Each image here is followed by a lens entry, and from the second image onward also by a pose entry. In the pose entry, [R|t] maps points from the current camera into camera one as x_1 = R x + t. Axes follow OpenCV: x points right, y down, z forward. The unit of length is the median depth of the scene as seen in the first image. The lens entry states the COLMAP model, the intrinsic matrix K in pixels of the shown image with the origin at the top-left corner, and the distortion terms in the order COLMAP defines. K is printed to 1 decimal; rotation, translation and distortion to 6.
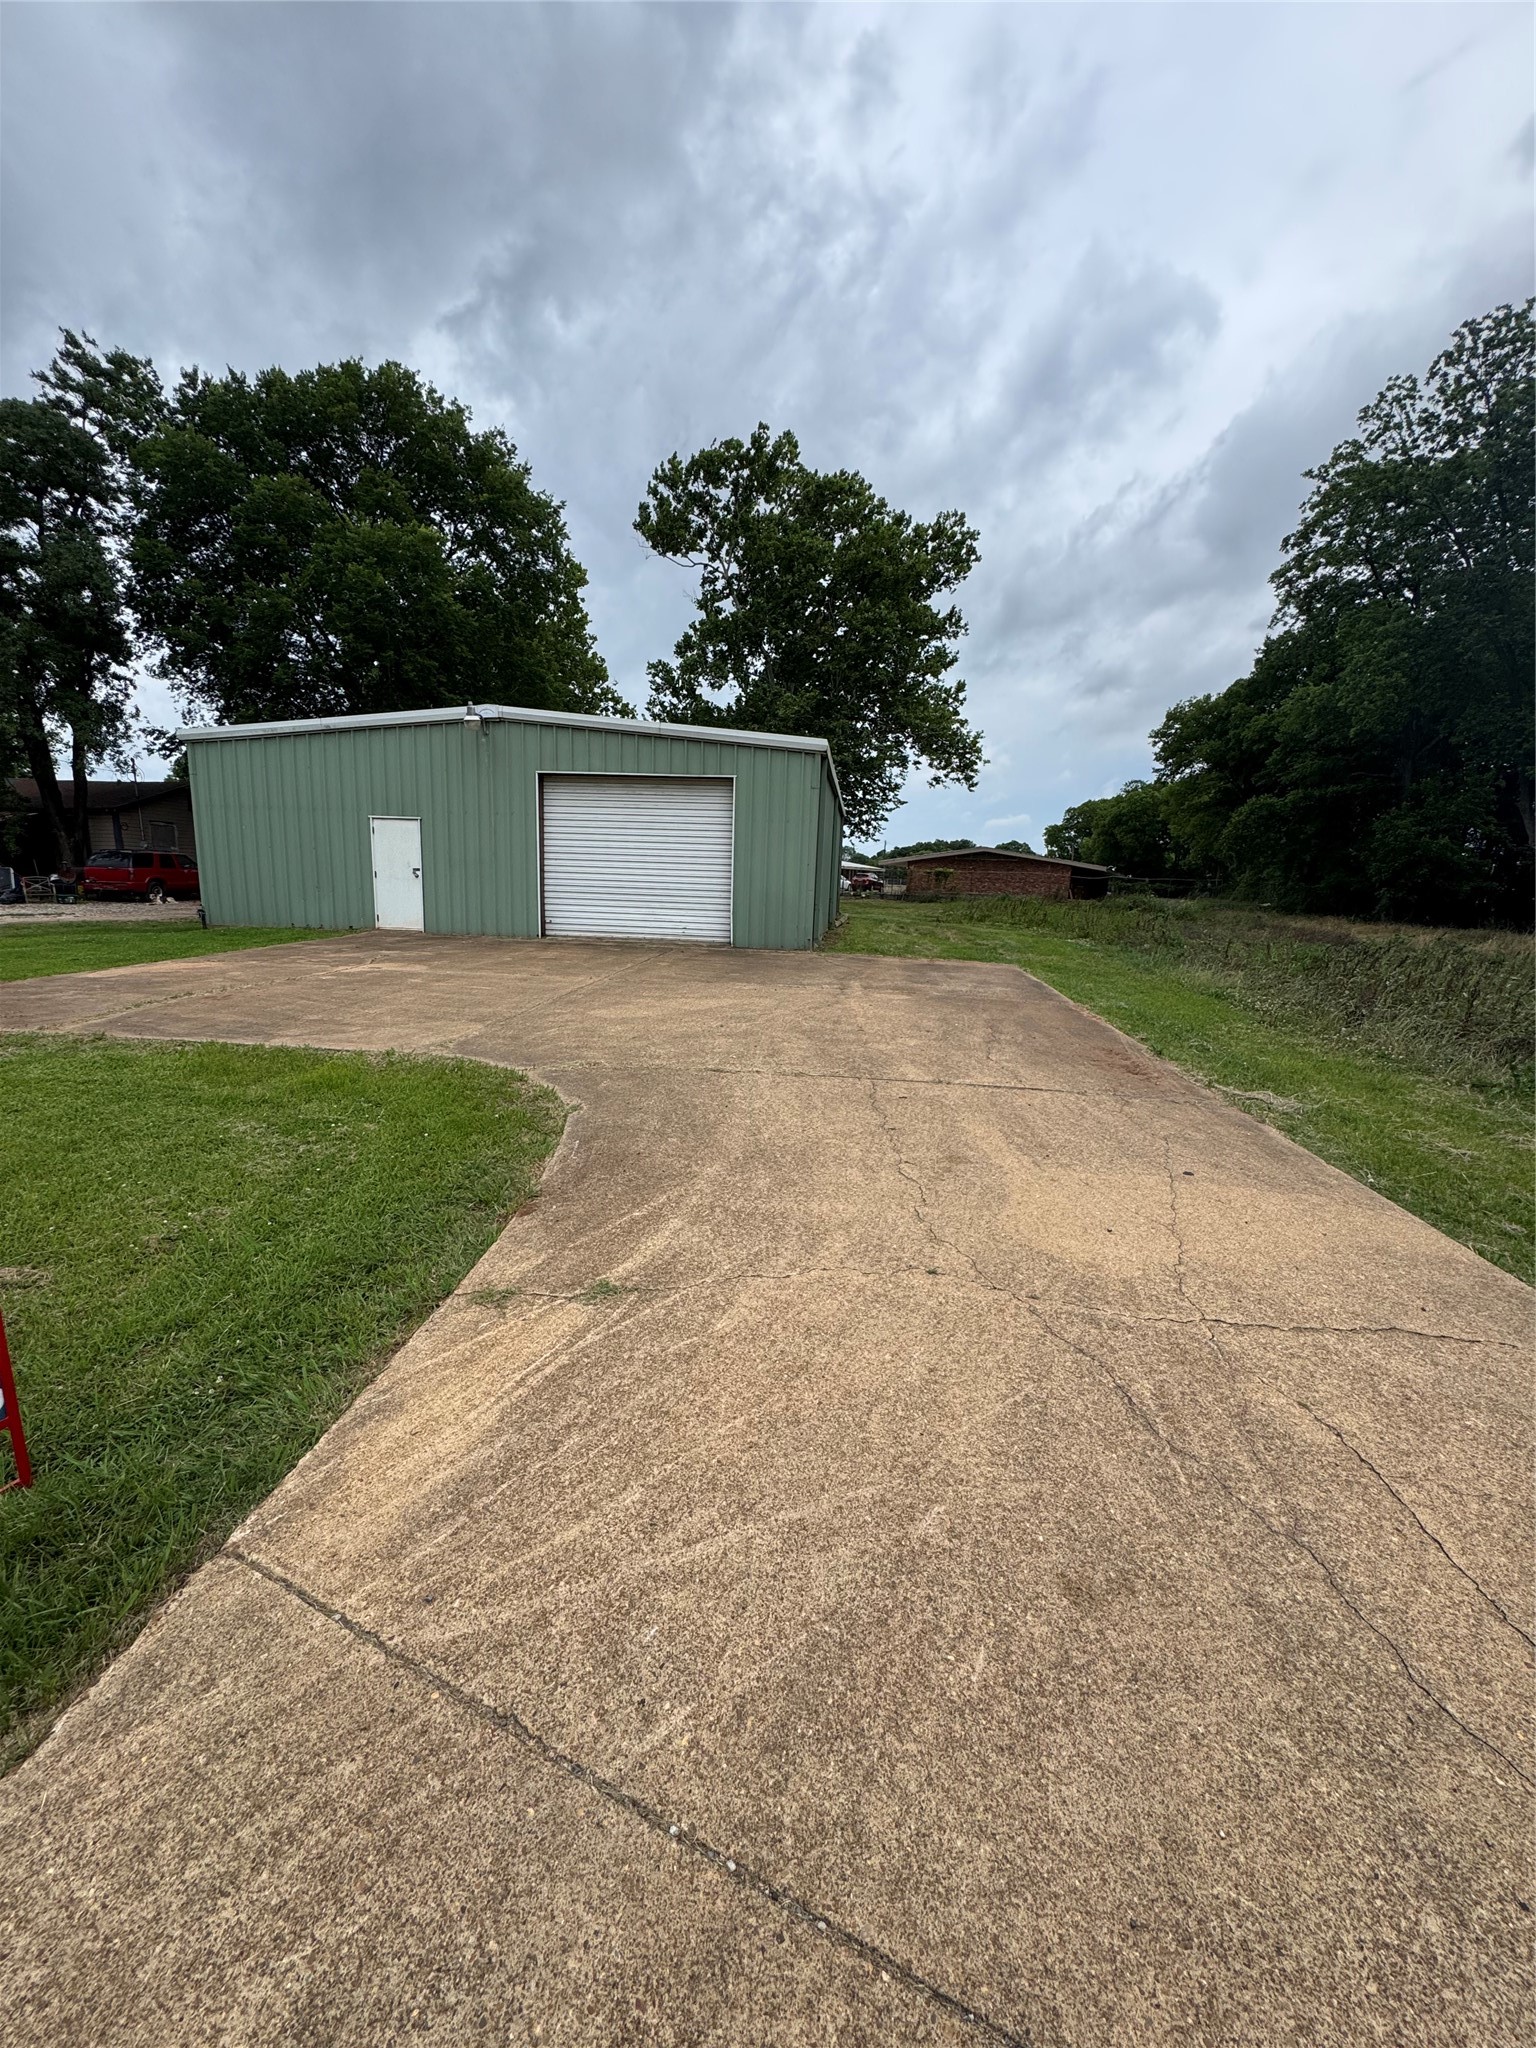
lens RADIAL K [[814.1, 0, 768.0], [0, 814.1, 1024.0], [0, 0, 1]] dist [-0.004212, 0.000688]
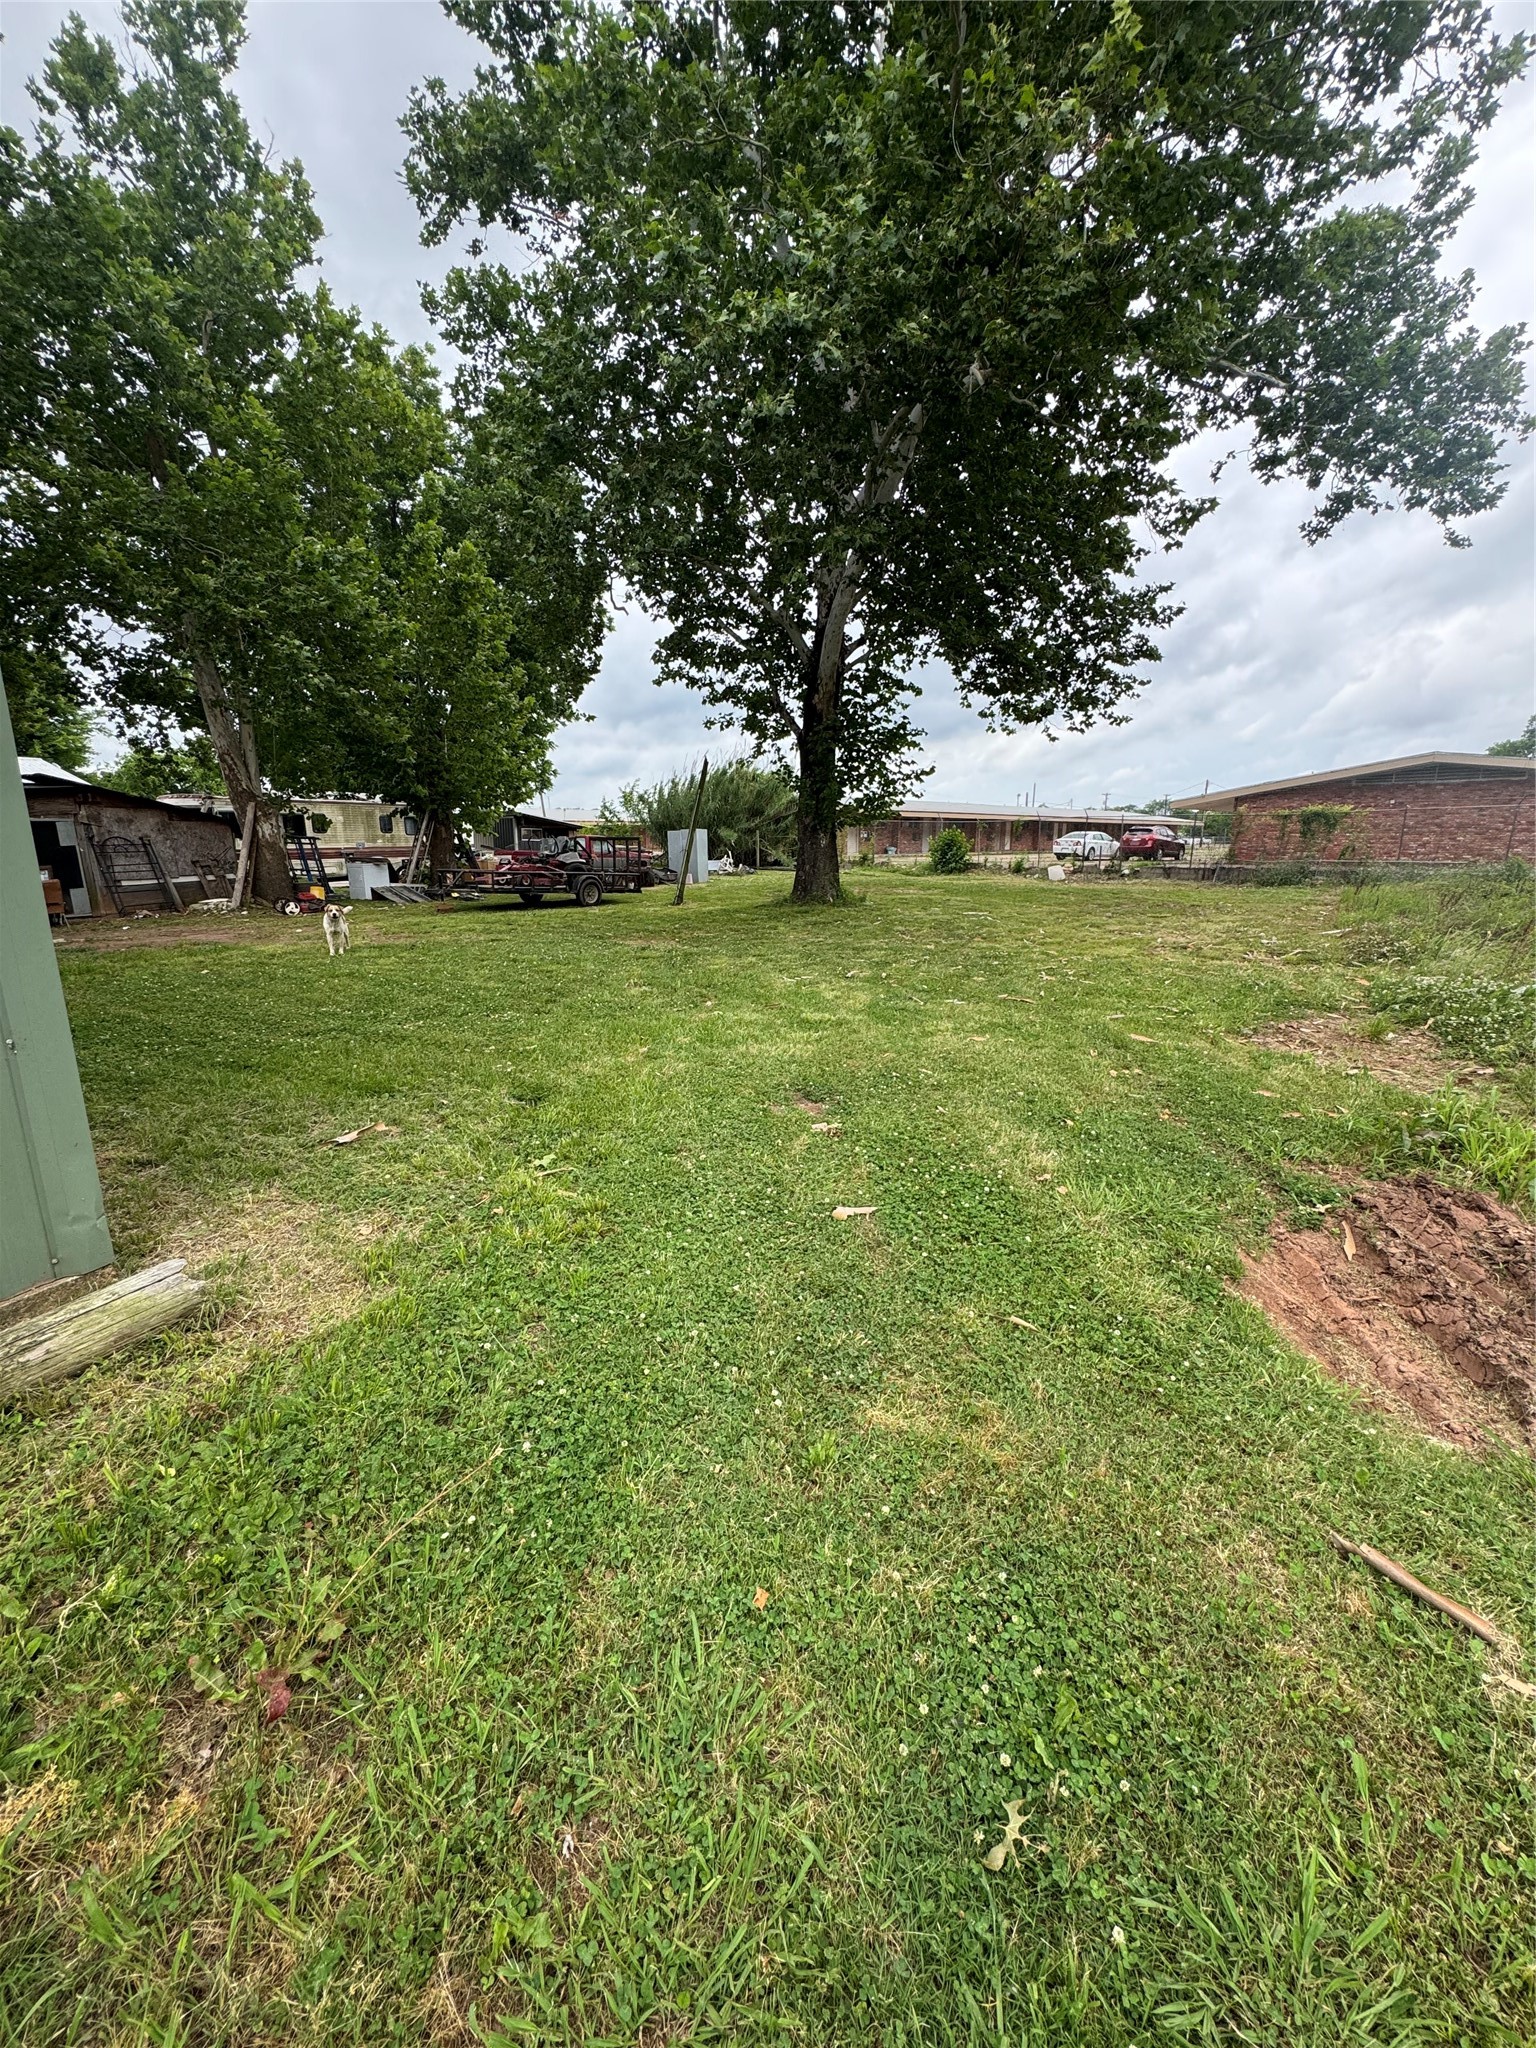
lens RADIAL K [[814.1, 0, 768.0], [0, 814.1, 1024.0], [0, 0, 1]] dist [-0.004212, 0.000688]
pose [[0.939245, 0.031106, -0.341835, 0.089895], [-0.018580, 0.999033, 0.039859, -0.087250], [0.342744, -0.031086, 0.938914, 0.492205]]
